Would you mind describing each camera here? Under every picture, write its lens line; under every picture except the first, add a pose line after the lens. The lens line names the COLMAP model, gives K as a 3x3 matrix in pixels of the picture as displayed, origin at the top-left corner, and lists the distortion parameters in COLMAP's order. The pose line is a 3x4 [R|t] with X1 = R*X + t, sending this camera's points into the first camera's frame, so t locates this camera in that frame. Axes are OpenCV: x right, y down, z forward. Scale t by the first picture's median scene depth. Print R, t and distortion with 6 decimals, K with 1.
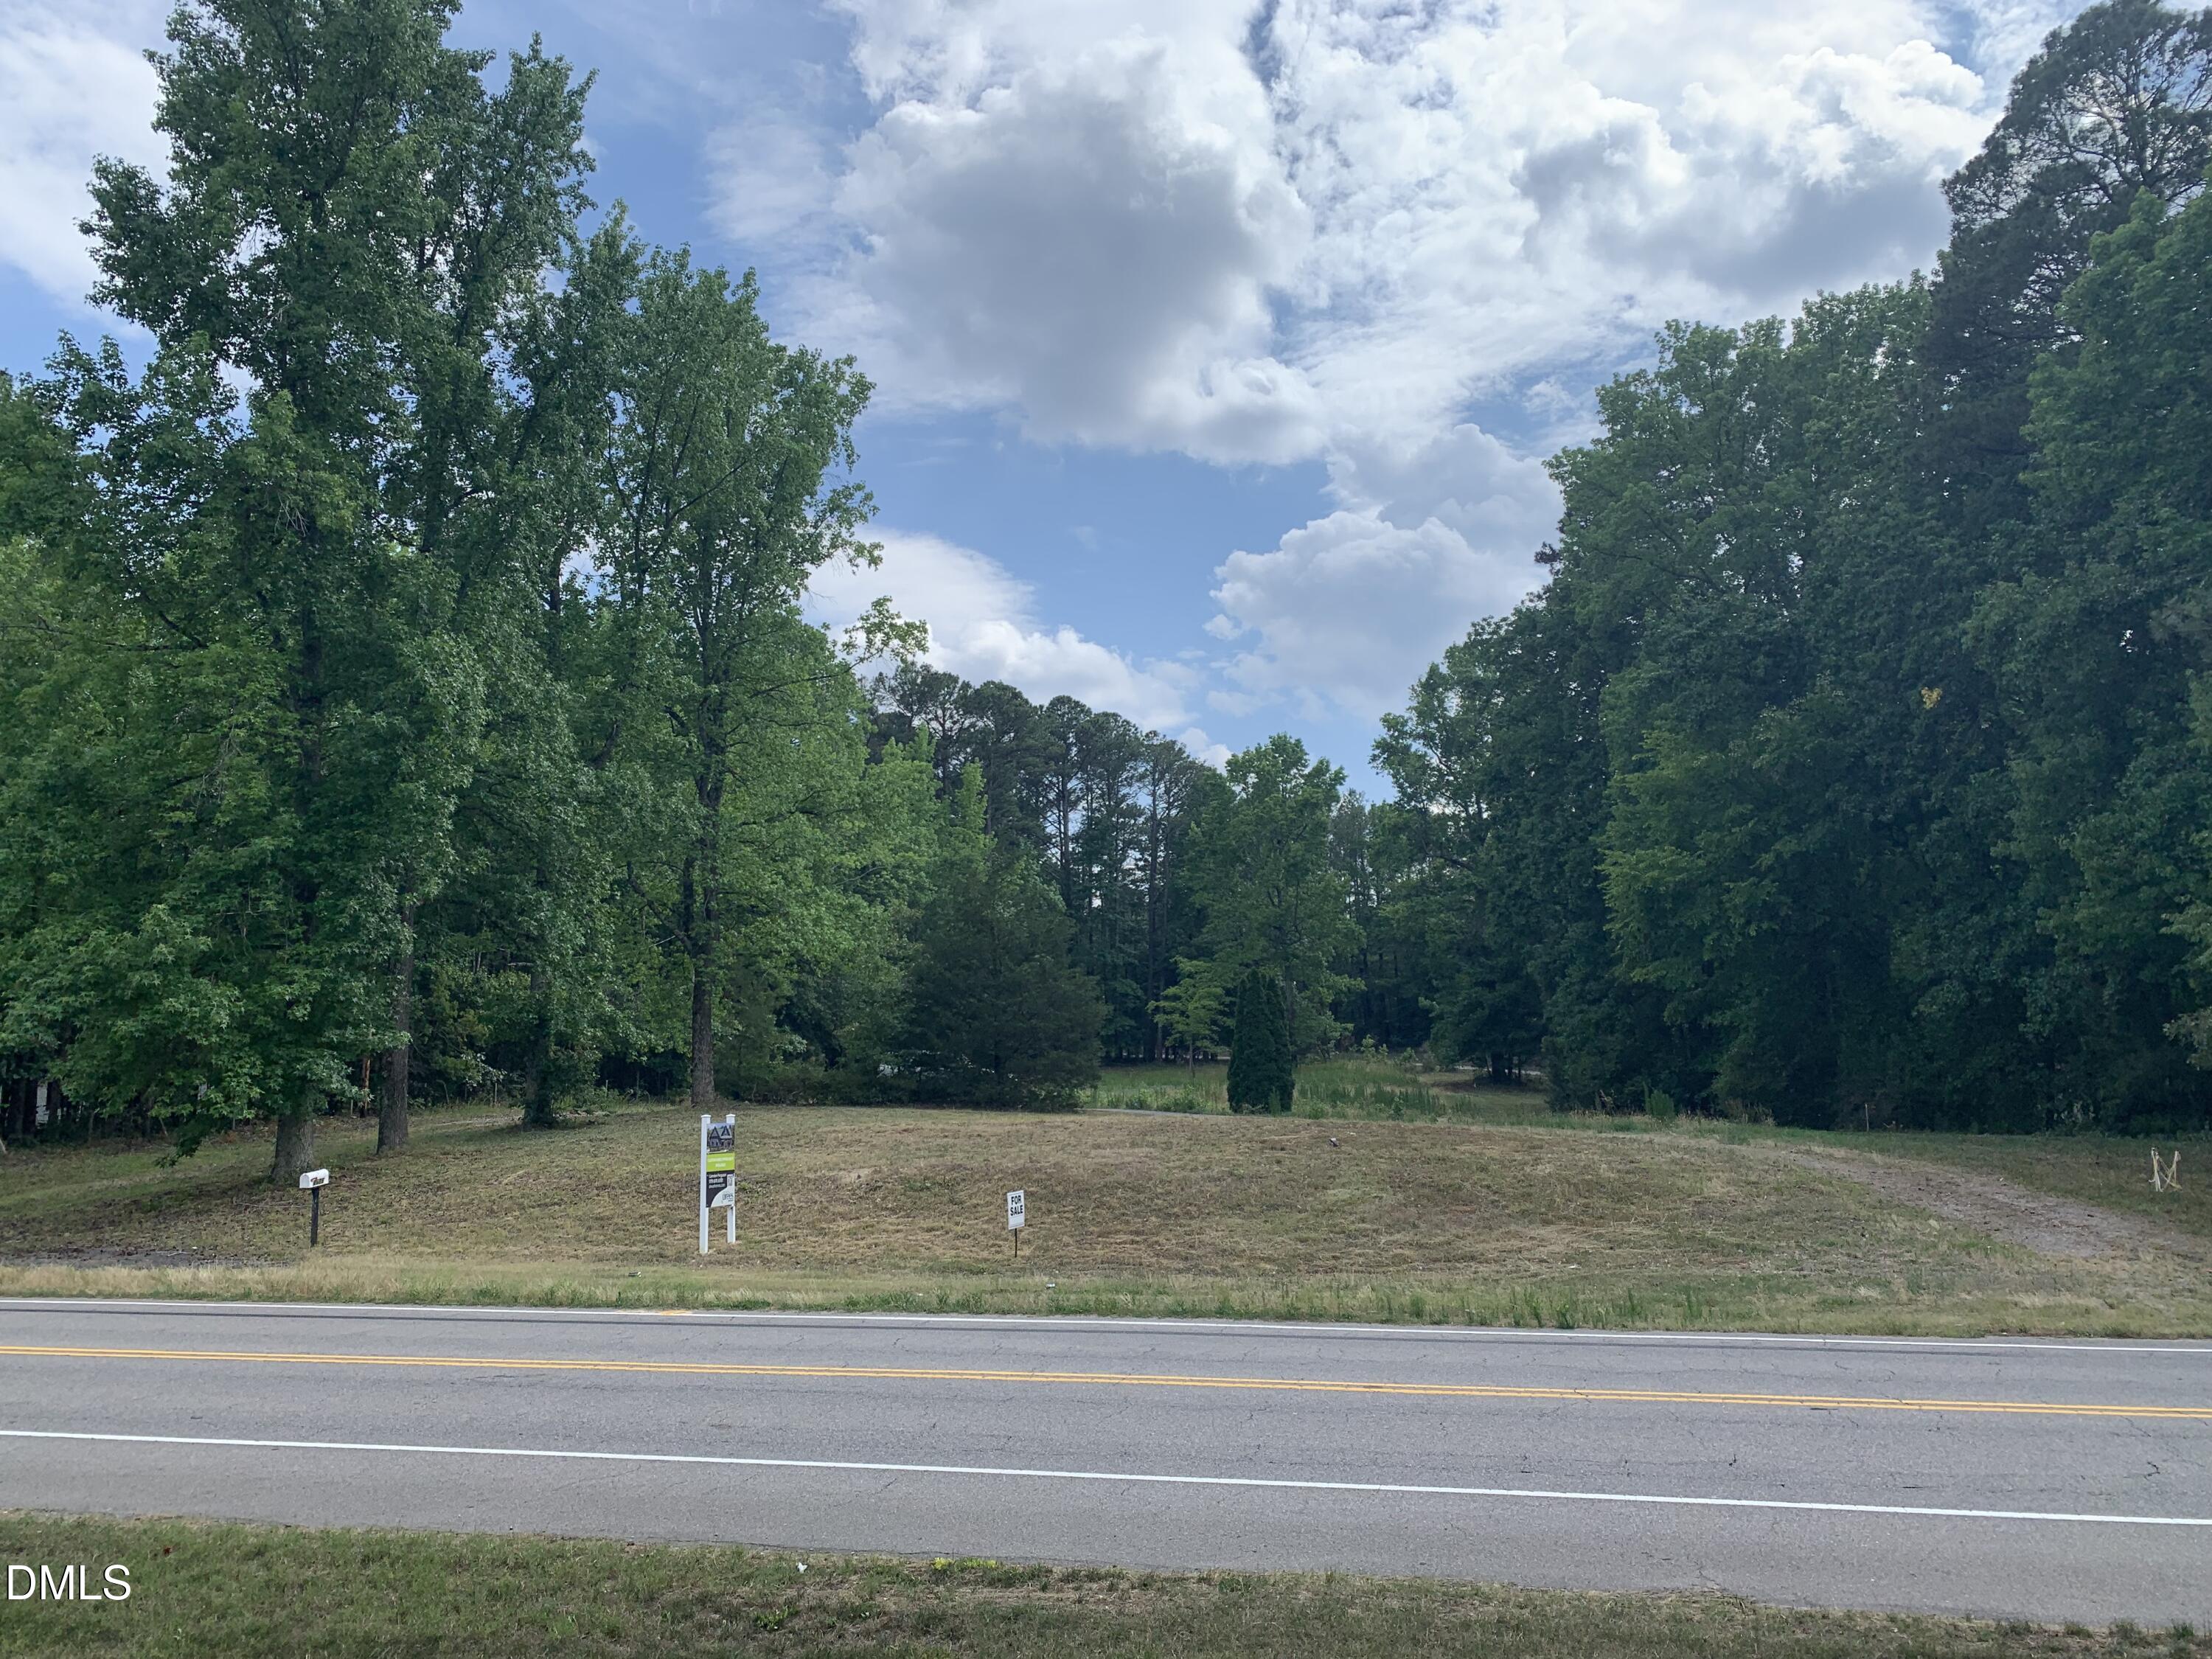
lens RADIAL K [[1663.6, 0, 1096.6], [0, 1663.6, 798.5], [0, 0, 1]] dist [0.033578, -0.013875]
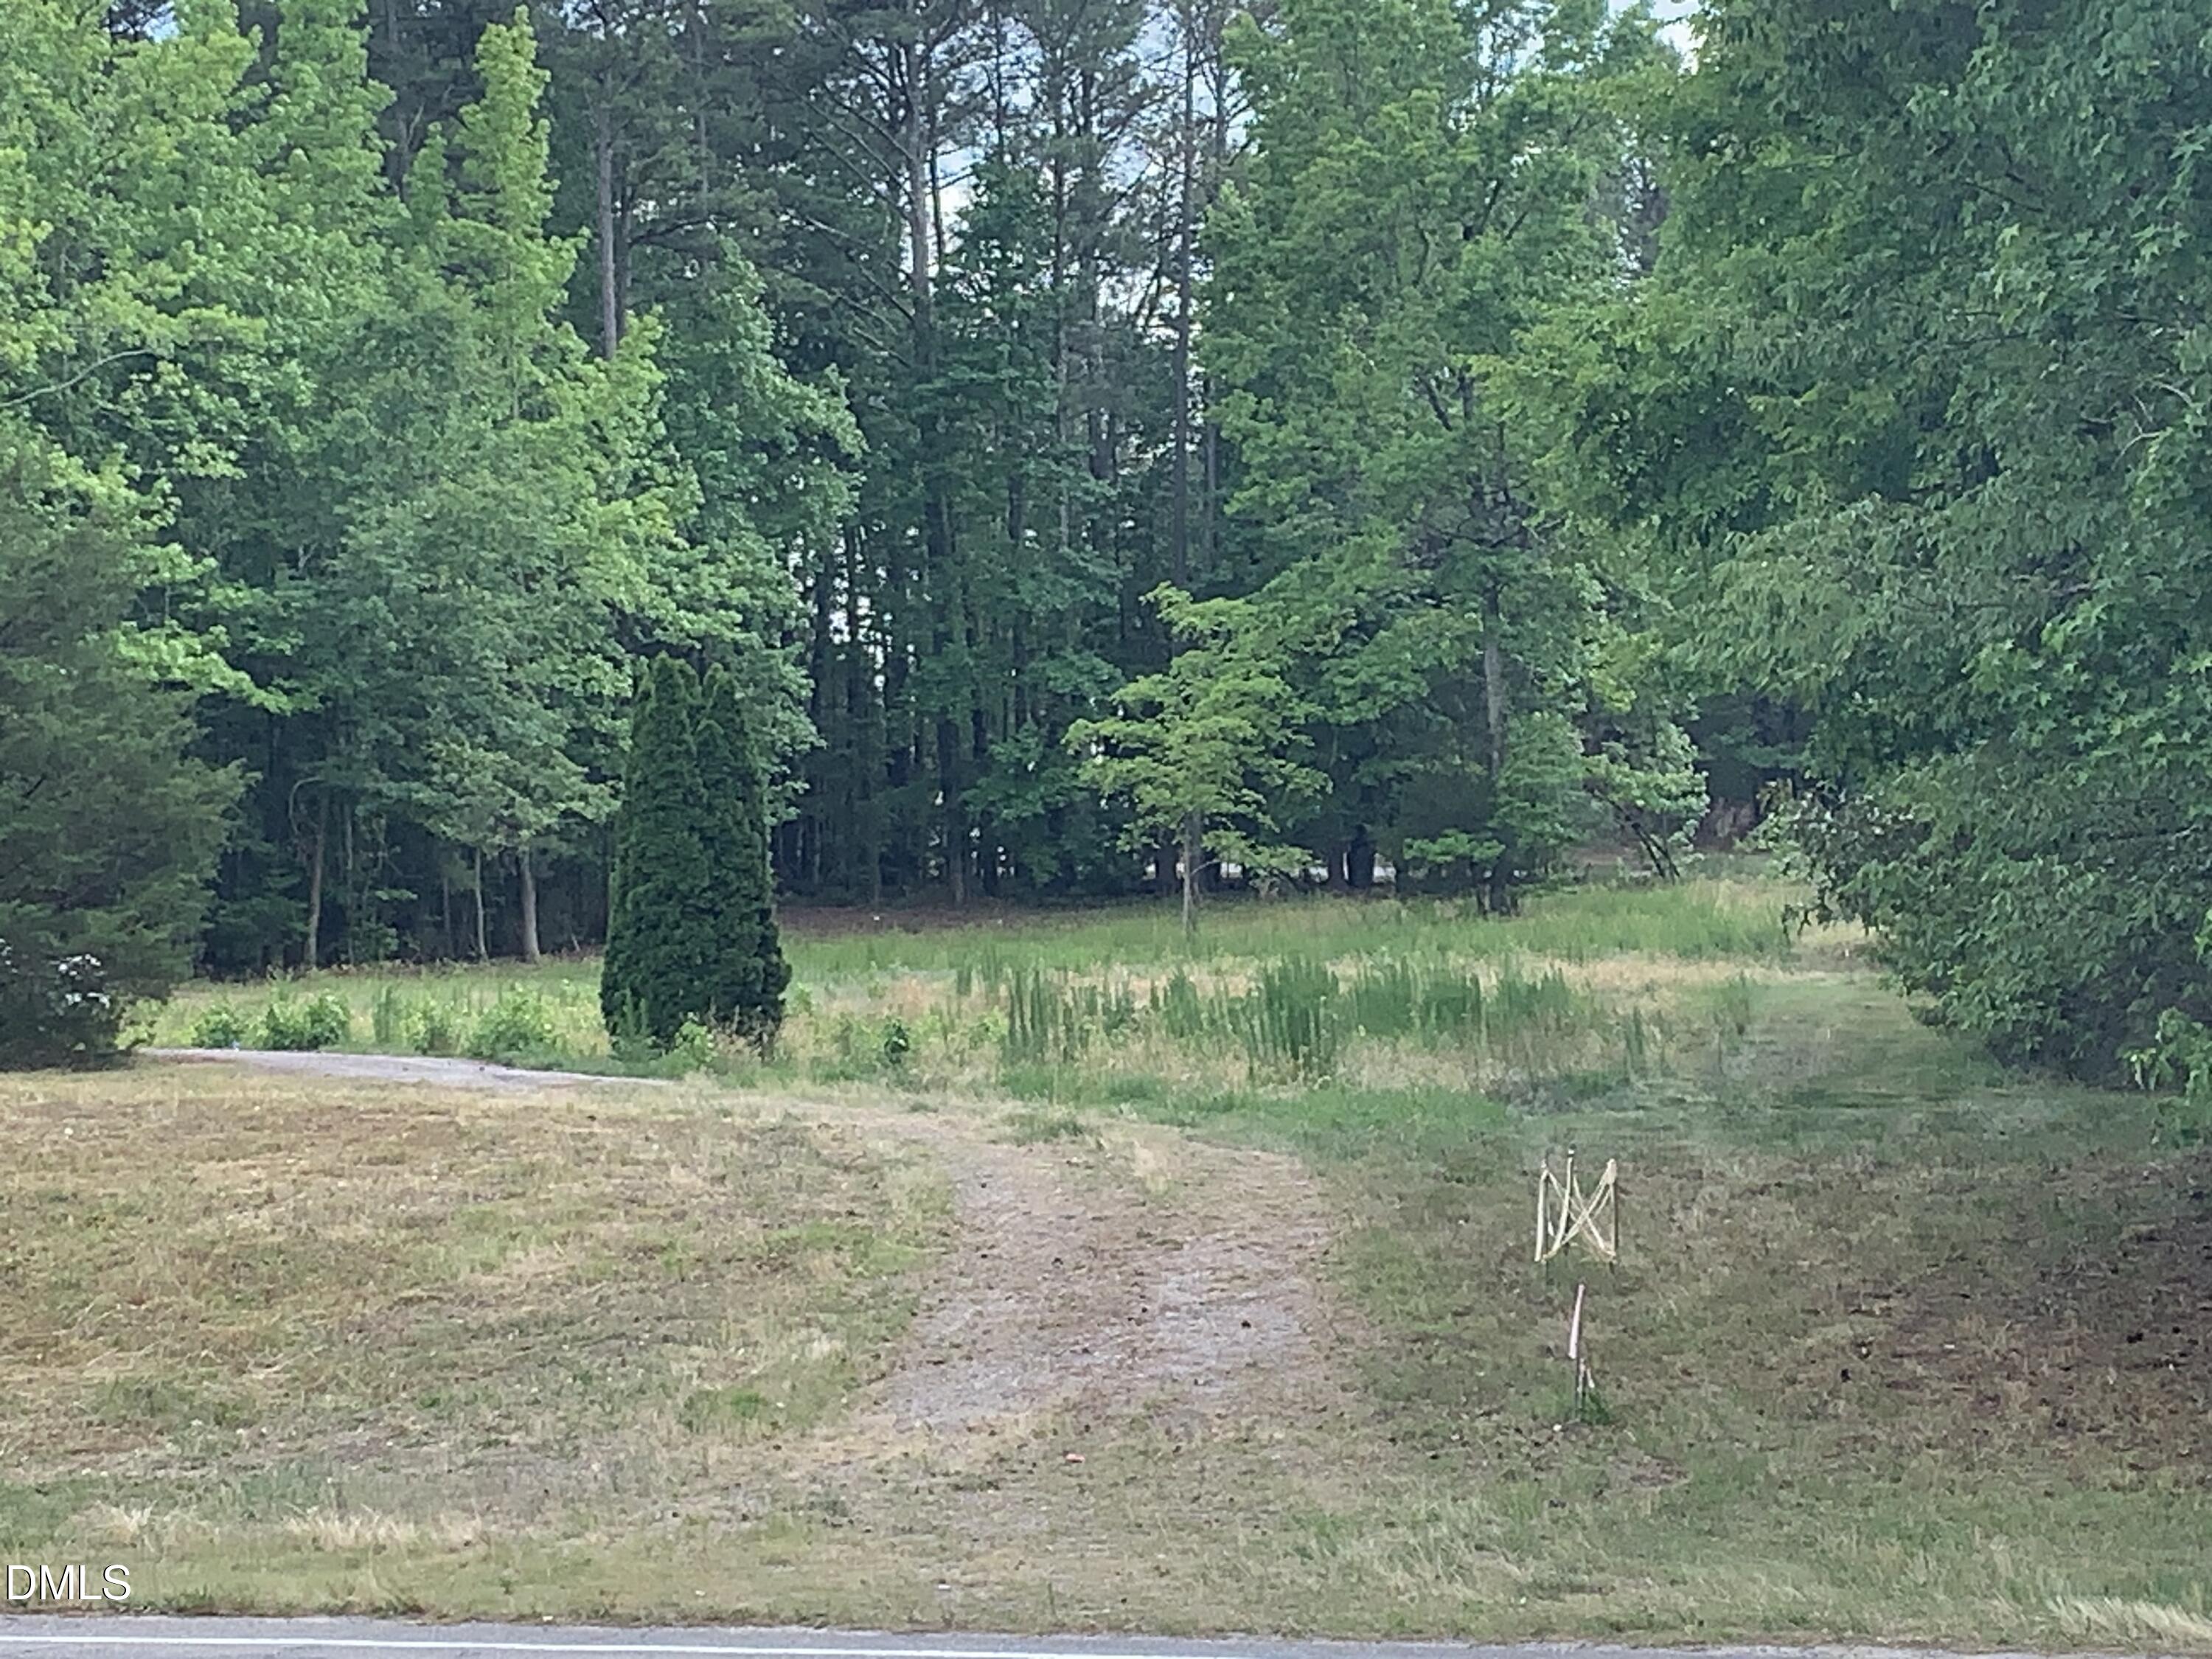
lens RADIAL K [[5157.2, 0, 1122.1], [0, 5157.2, 824.0], [0, 0, 1]] dist [0.249789, 0.000000]
pose [[0.994721, -0.017041, -0.101195, 0.264747], [0.031734, 0.988862, 0.145410, -0.017860], [0.097590, -0.147853, 0.984183, -0.070338]]
